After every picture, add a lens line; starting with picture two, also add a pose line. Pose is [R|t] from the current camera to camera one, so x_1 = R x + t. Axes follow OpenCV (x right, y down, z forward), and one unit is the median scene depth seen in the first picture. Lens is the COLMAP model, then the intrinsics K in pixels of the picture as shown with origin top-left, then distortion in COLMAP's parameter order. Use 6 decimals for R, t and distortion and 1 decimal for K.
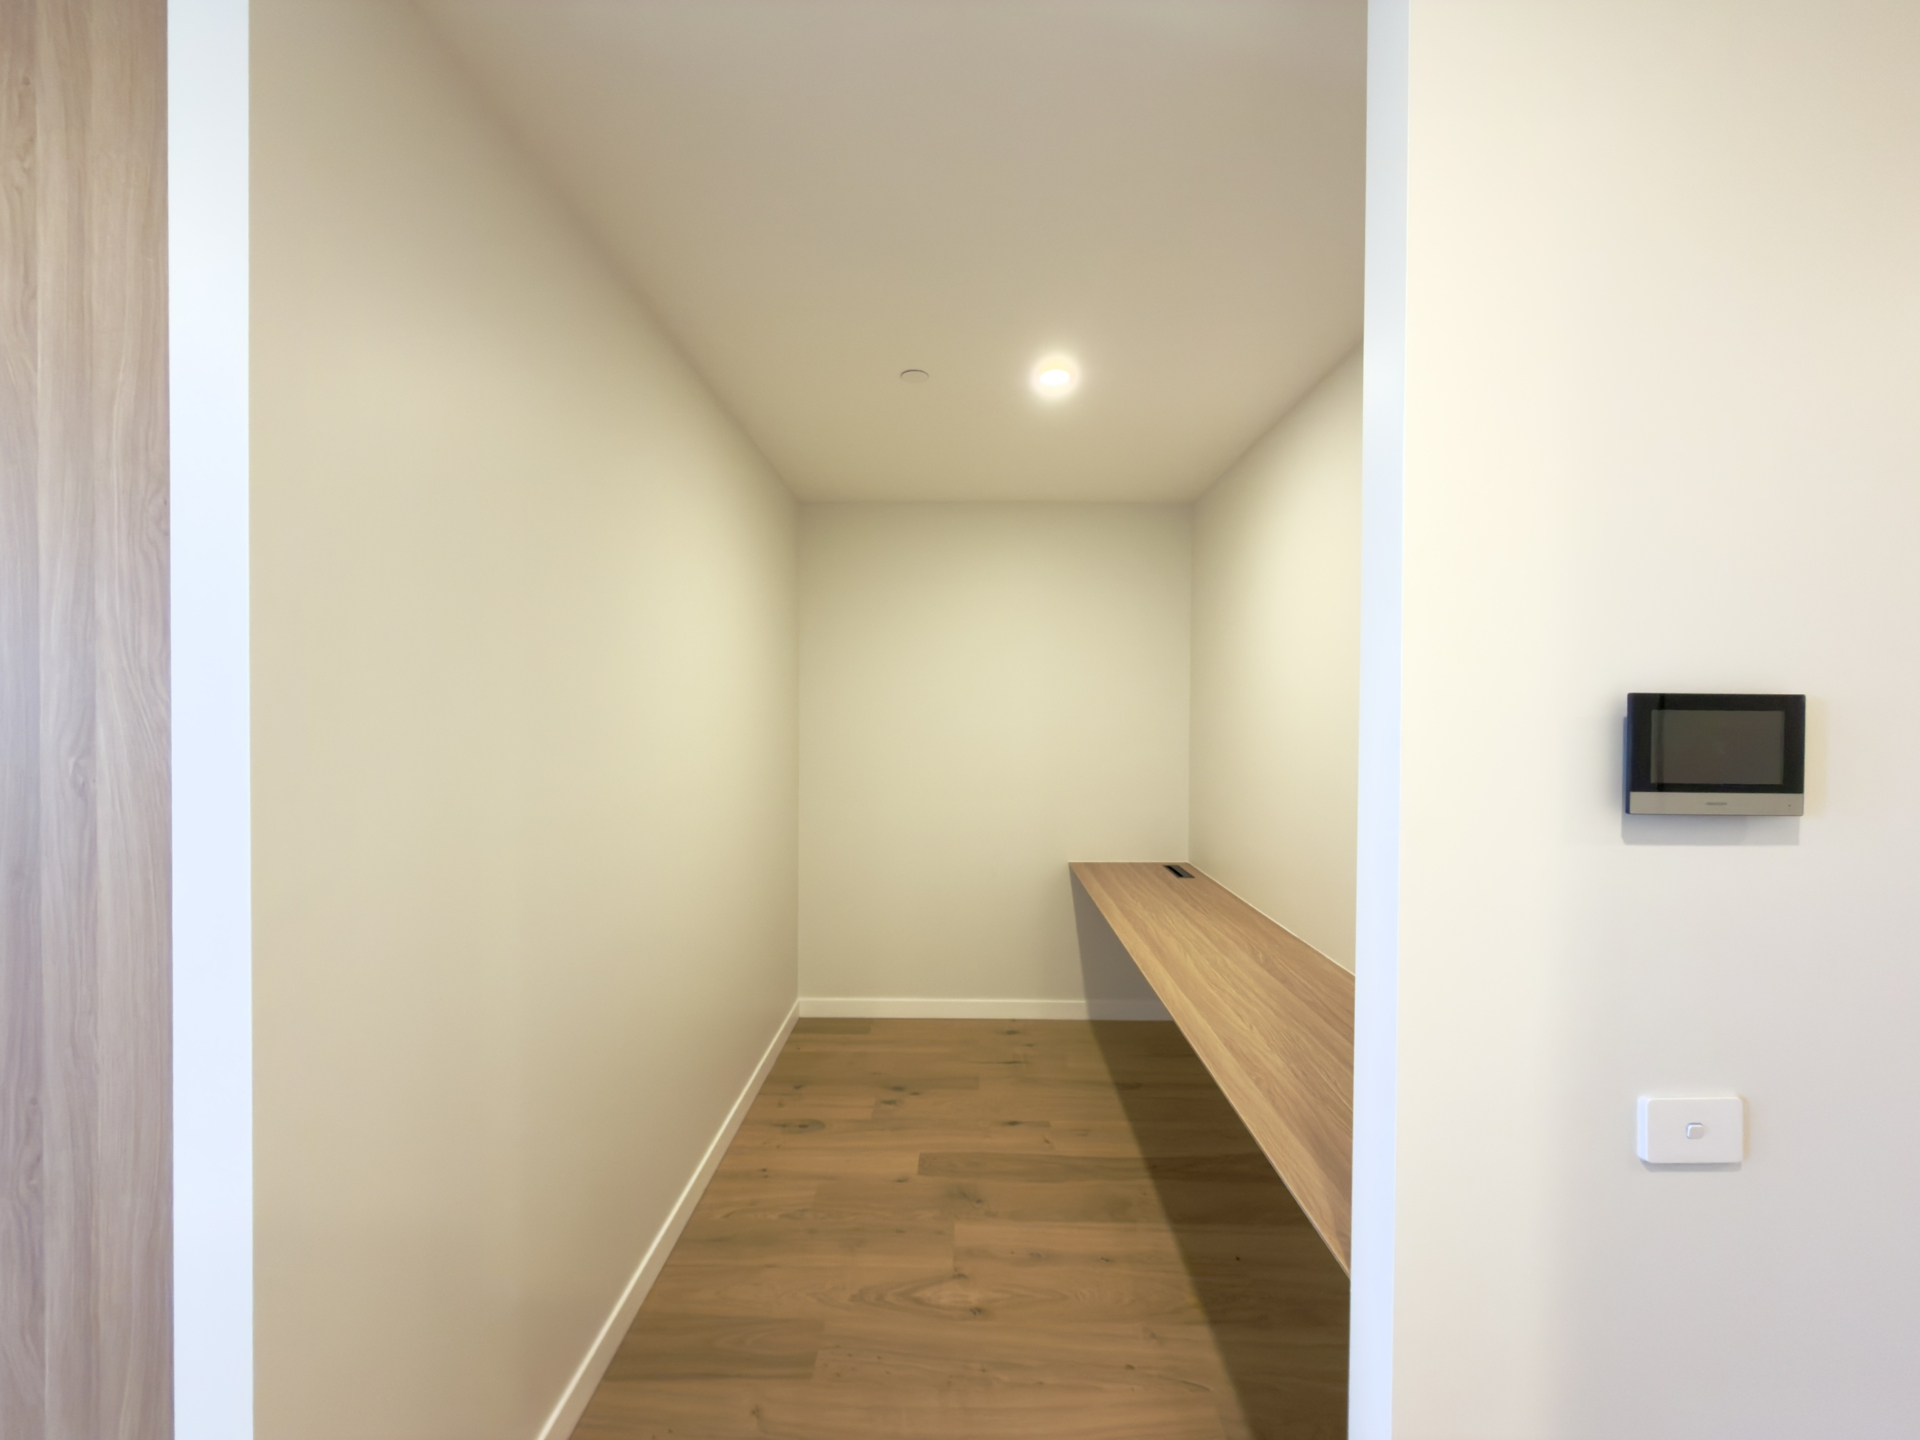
lens RADIAL K [[766.9, 0, 962.0], [0, 766.9, 723.7], [0, 0, 1]] dist [-0.000099, -0.001021]
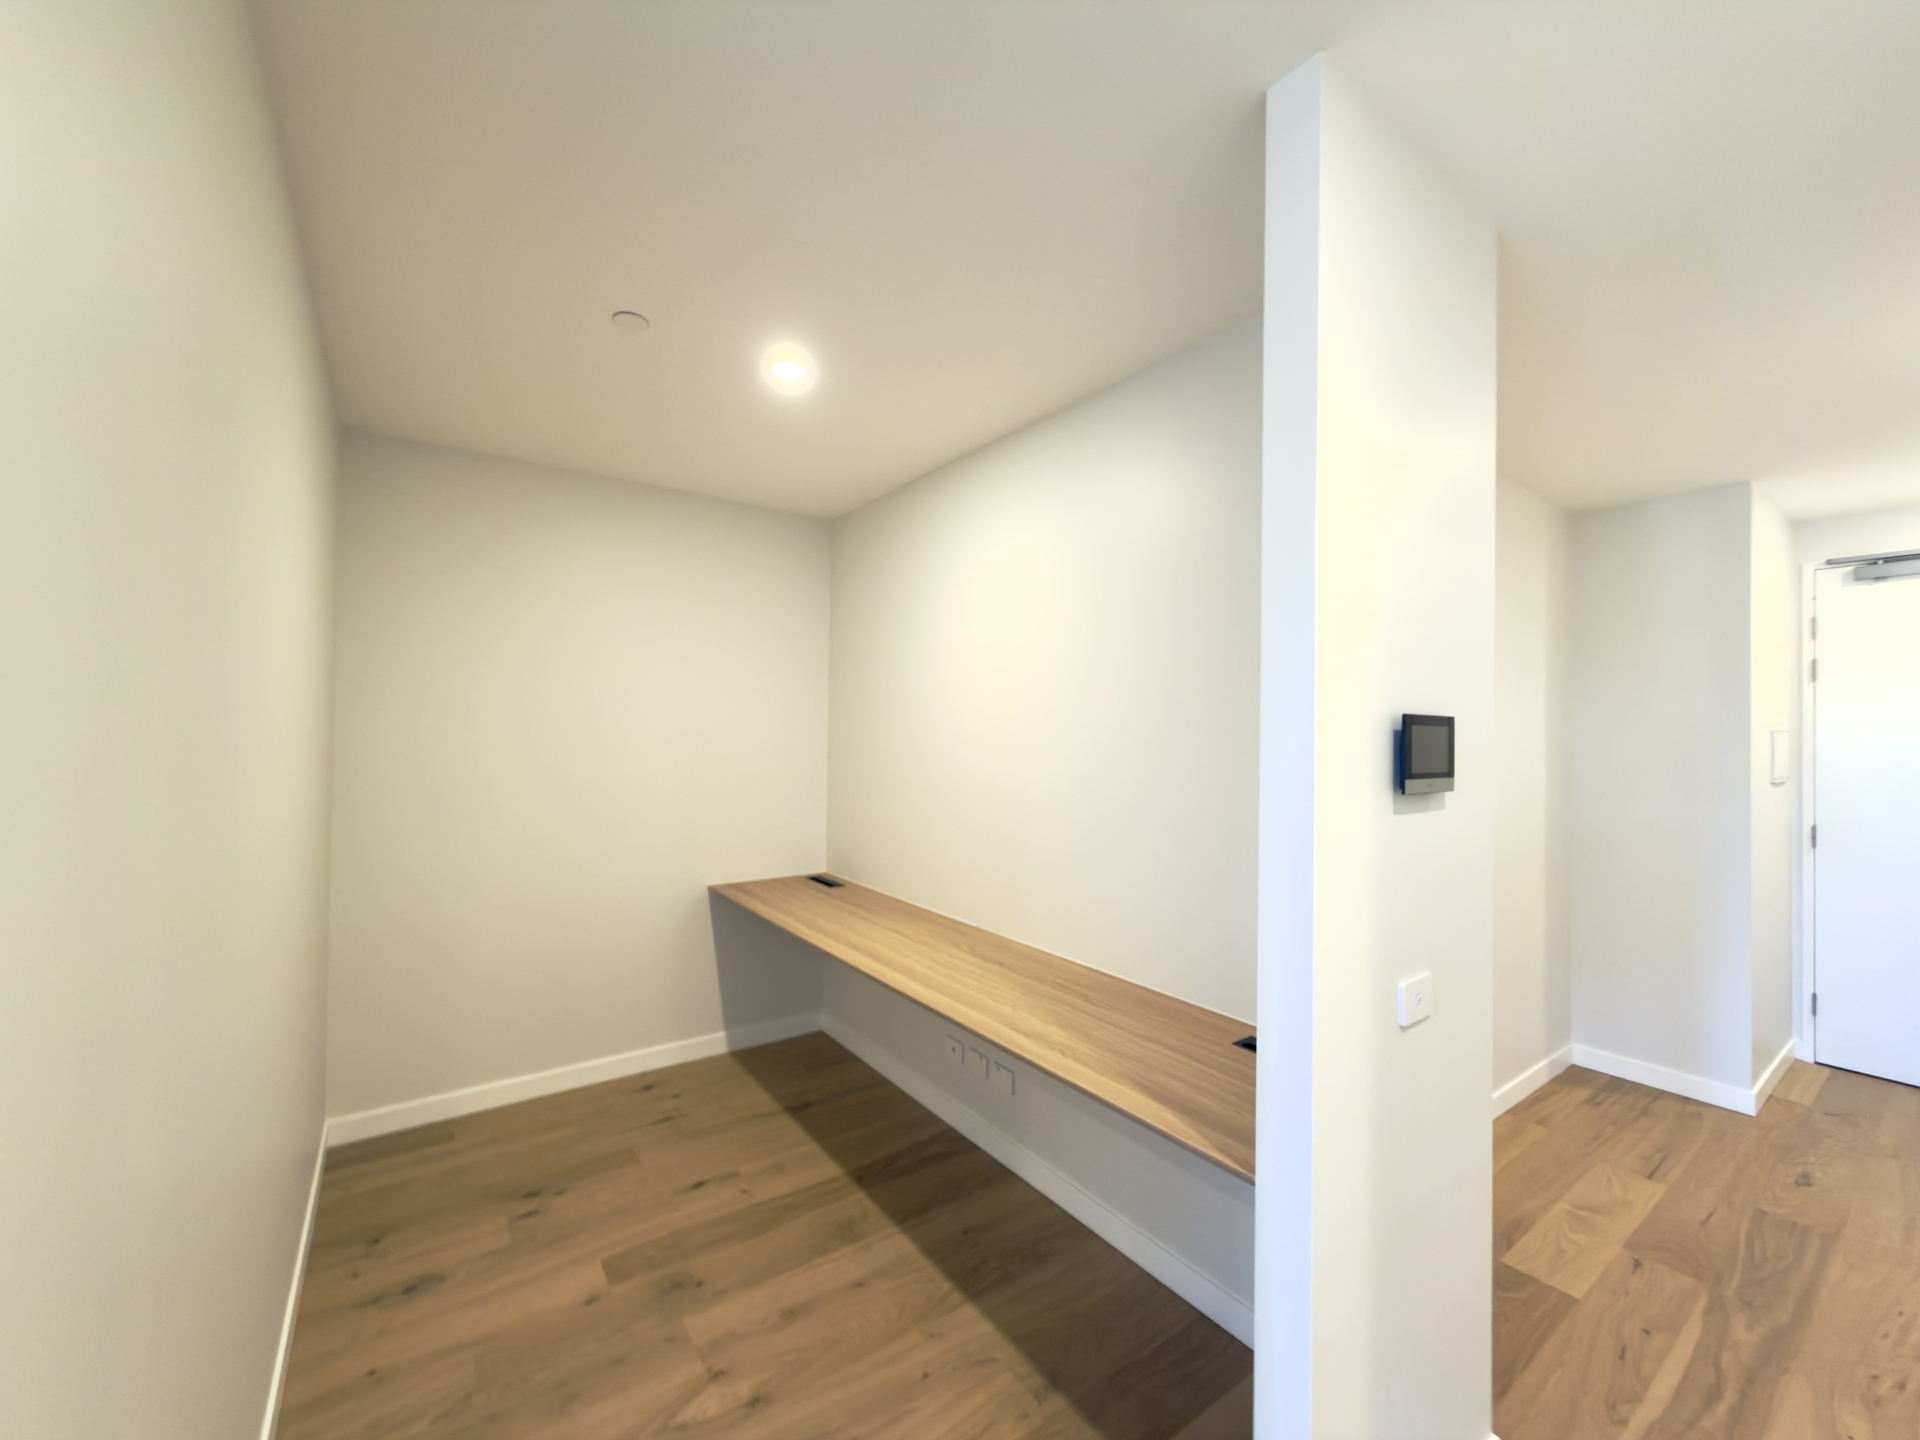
lens RADIAL K [[766.9, 0, 963.8], [0, 766.9, 721.2], [0, 0, 1]] dist [-0.000099, -0.001021]
pose [[0.801828, 0.011375, 0.597446, -0.244504], [0.000206, 0.999813, -0.019313, 0.000952], [-0.597554, 0.015609, 0.801676, 0.105386]]
